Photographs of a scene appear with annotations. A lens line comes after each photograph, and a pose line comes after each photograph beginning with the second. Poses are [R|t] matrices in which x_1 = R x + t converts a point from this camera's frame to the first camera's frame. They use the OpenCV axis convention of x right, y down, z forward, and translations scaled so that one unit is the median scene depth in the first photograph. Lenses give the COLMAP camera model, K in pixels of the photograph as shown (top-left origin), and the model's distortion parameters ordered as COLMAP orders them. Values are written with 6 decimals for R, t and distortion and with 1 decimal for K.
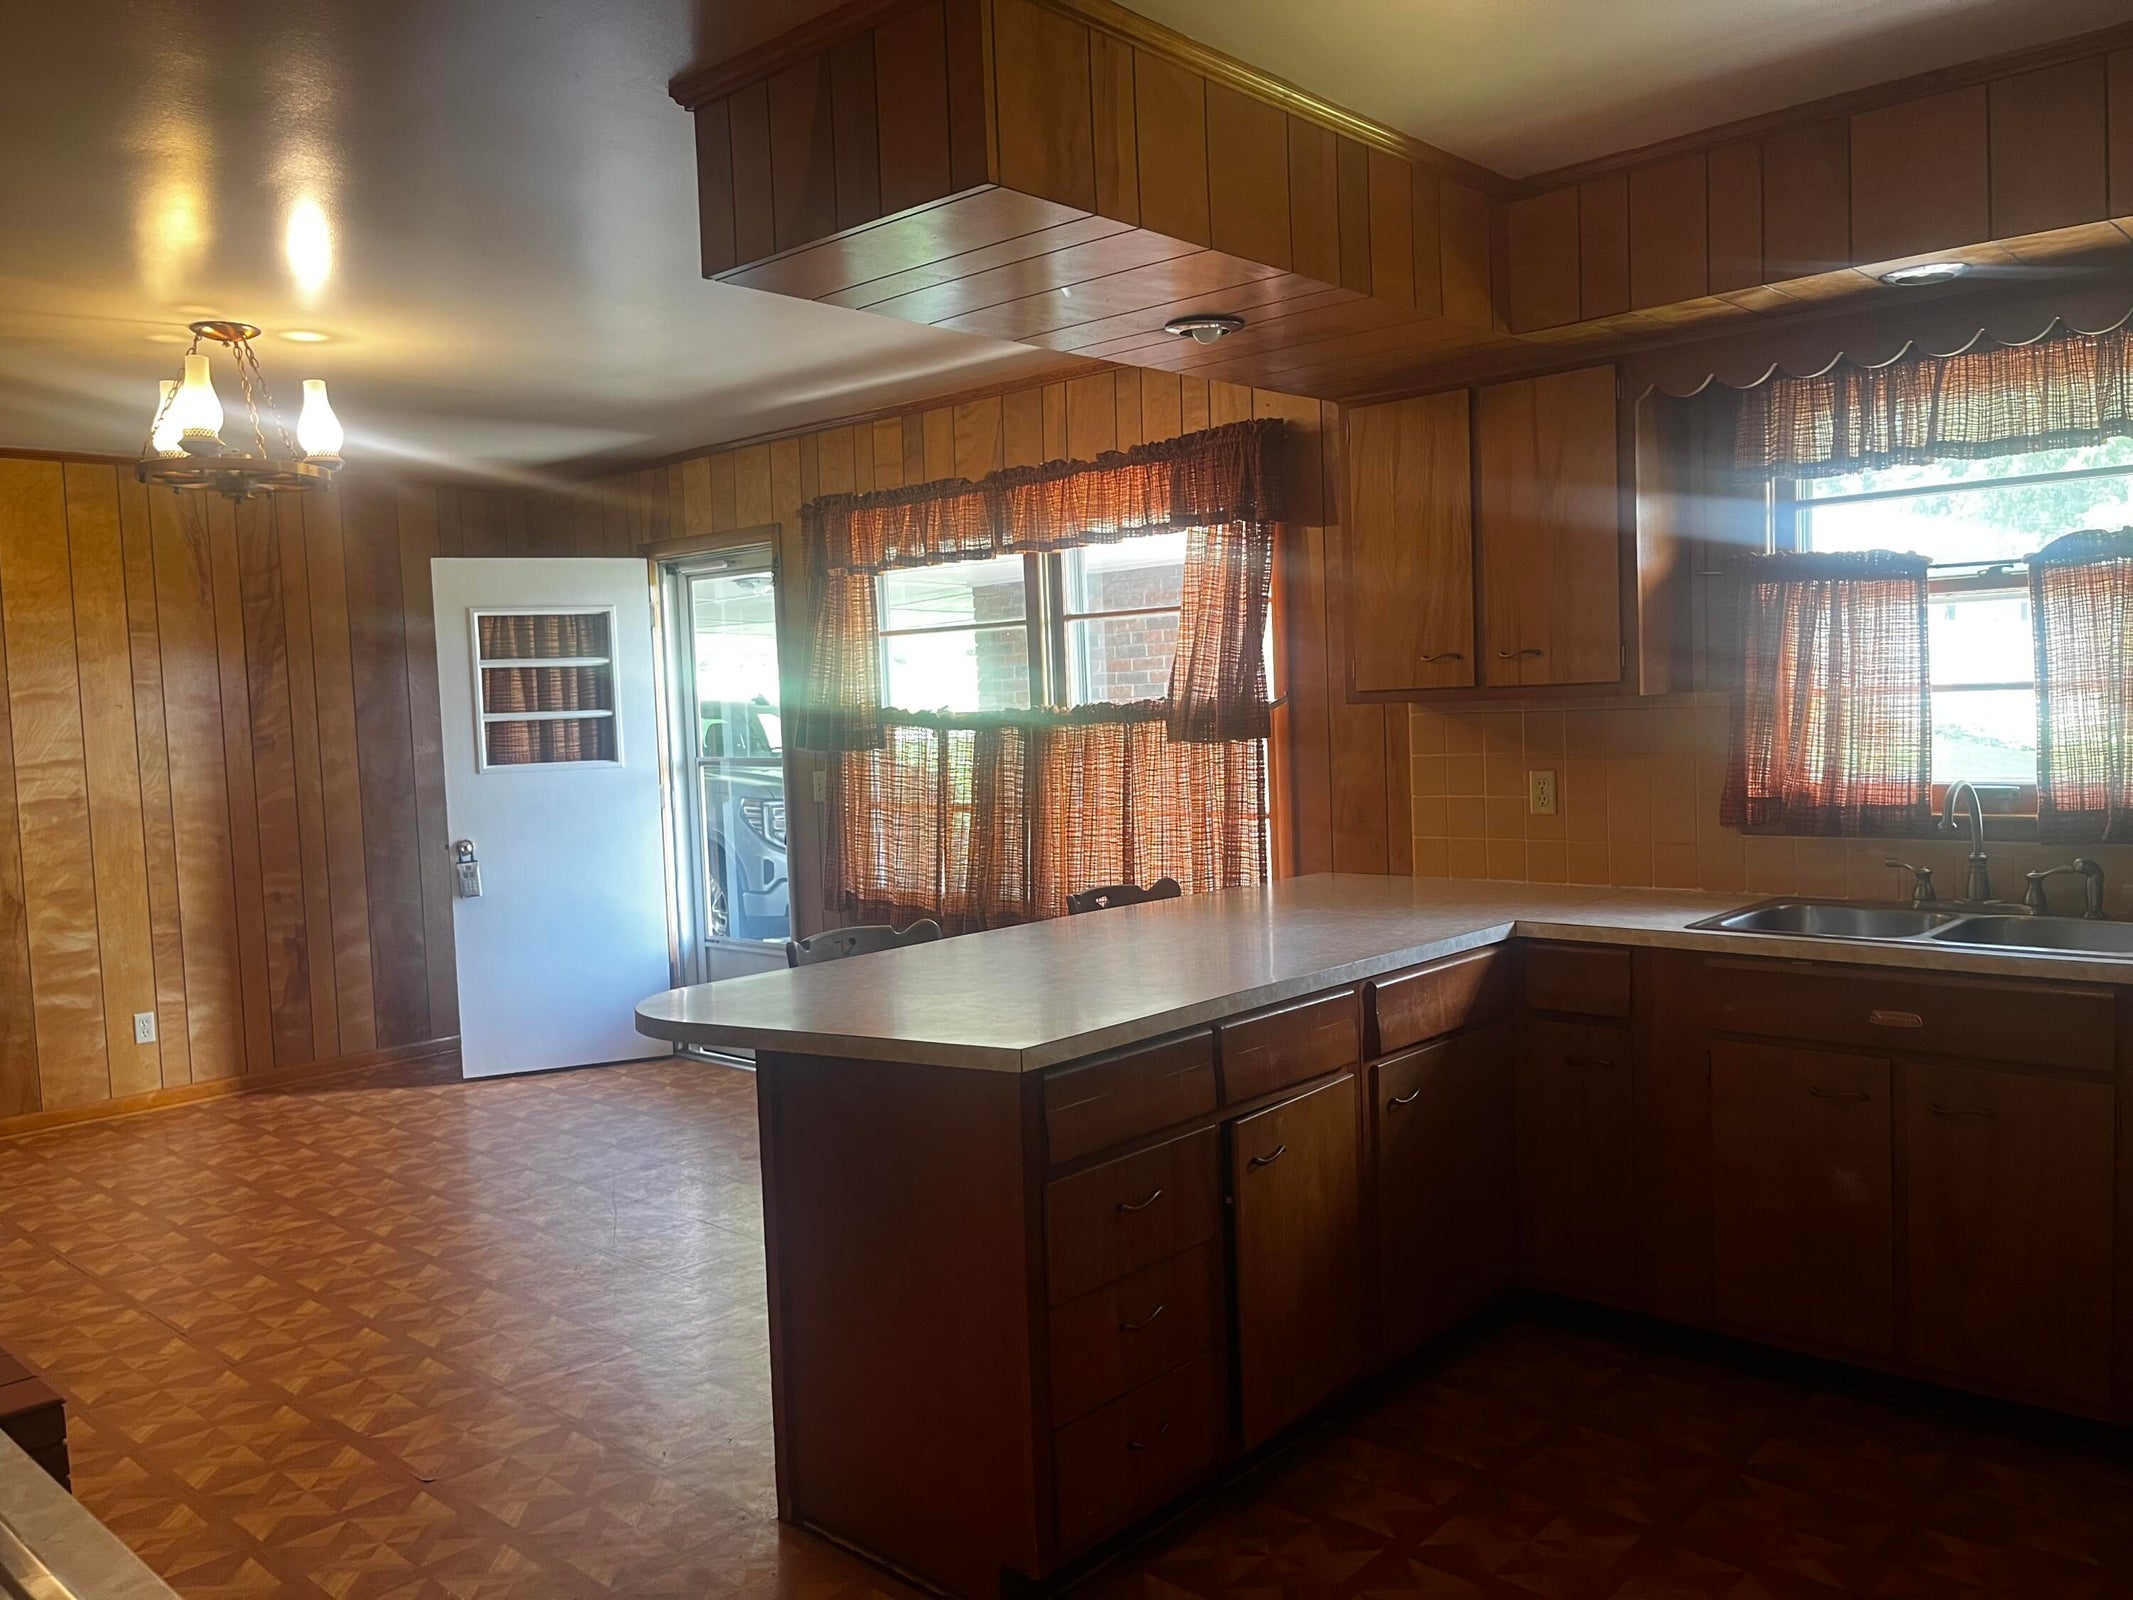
lens RADIAL K [[1623.7, 0, 1107.4], [0, 1623.7, 808.0], [0, 0, 1]] dist [0.041291, -0.067655]
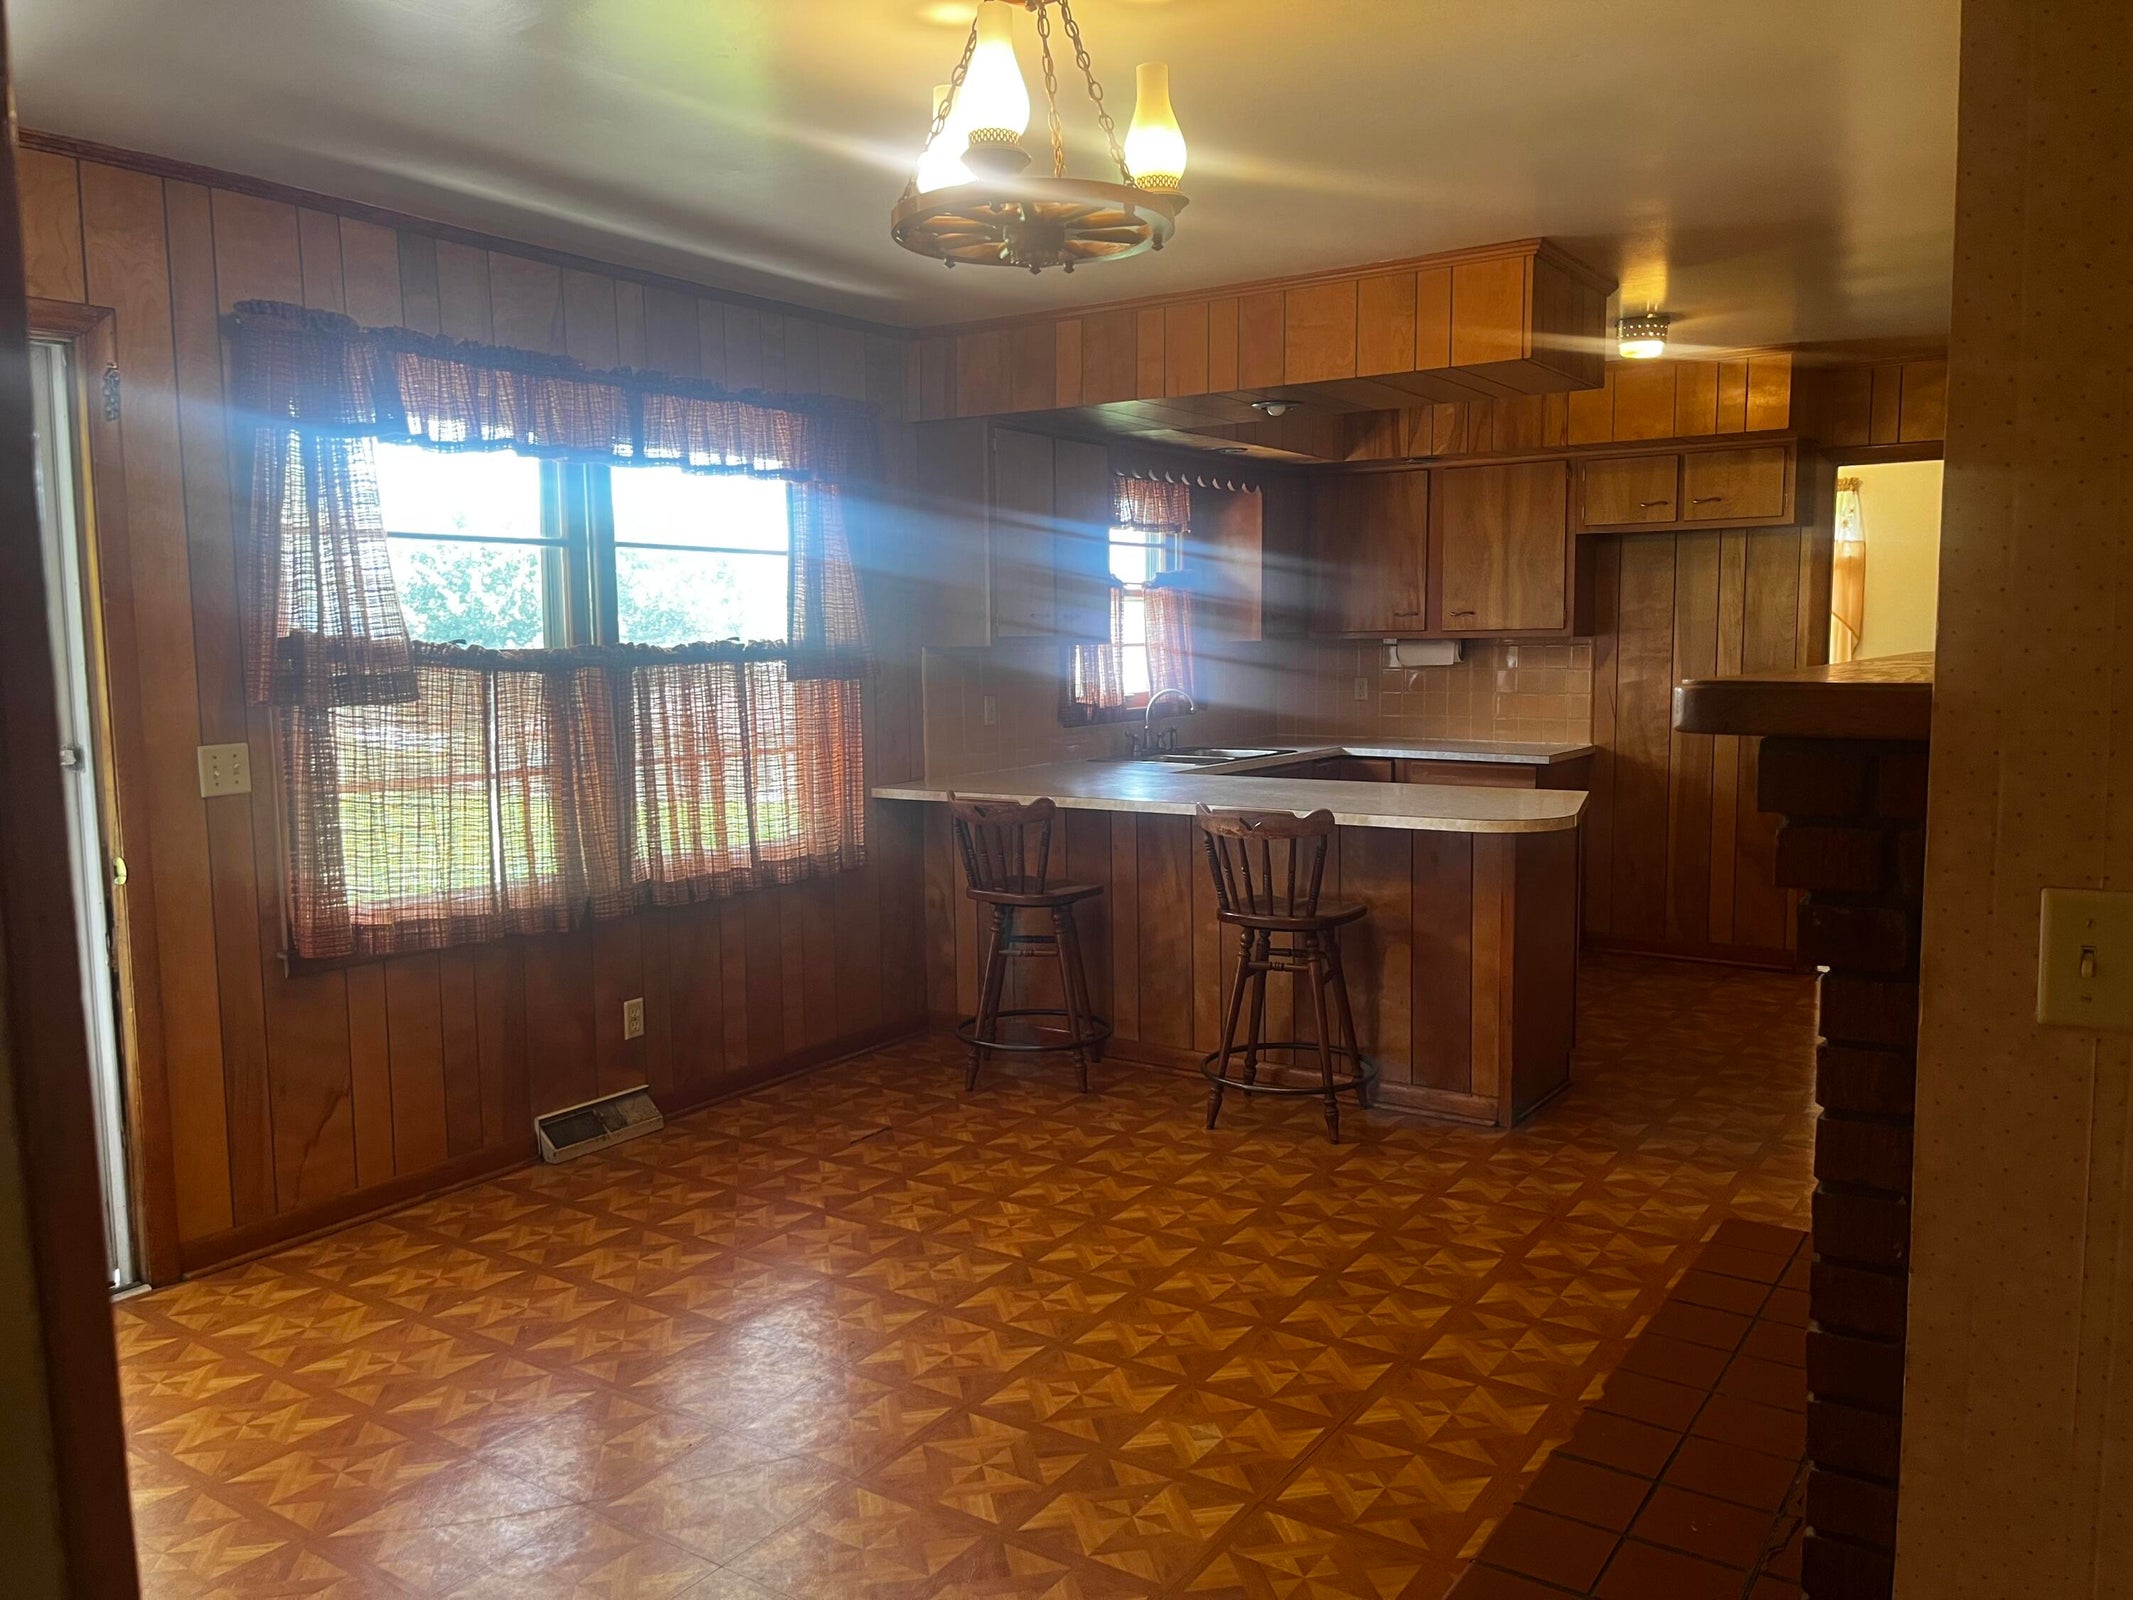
lens RADIAL K [[1623.7, 0, 1070.2], [0, 1623.7, 800.5], [0, 0, 1]] dist [0.041291, -0.067655]
pose [[-0.131008, -0.065102, 0.989241, -0.995897], [0.074385, 0.994383, 0.075291, -0.028008], [-0.988587, 0.083448, -0.125430, 0.925040]]
